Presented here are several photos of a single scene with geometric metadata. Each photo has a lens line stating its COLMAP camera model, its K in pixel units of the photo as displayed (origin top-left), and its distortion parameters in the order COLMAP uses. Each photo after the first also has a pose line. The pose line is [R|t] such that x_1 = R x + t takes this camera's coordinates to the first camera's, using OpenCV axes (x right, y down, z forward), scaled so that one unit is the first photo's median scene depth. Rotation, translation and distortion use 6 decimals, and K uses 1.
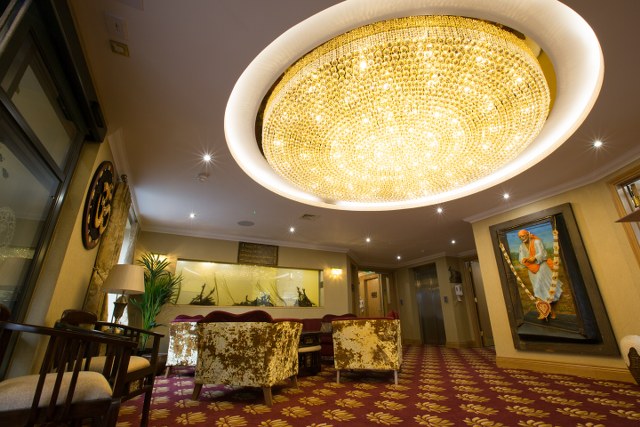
lens RADIAL K [[288.7, 0, 321.8], [0, 288.7, 214.5], [0, 0, 1]] dist [-0.033260, 0.000471]
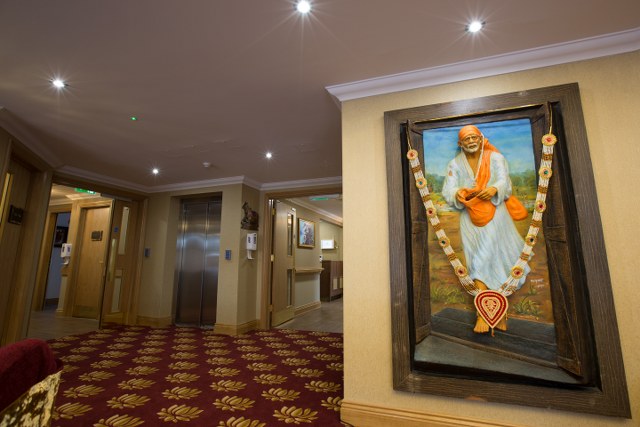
lens RADIAL K [[288.7, 0, 321.8], [0, 288.7, 214.5], [0, 0, 1]] dist [-0.033260, 0.000471]
pose [[0.715857, 0.130305, 0.685981, 0.218544], [-0.252599, 0.964221, 0.080442, 0.169500], [-0.650955, -0.230863, 0.723159, 0.656206]]
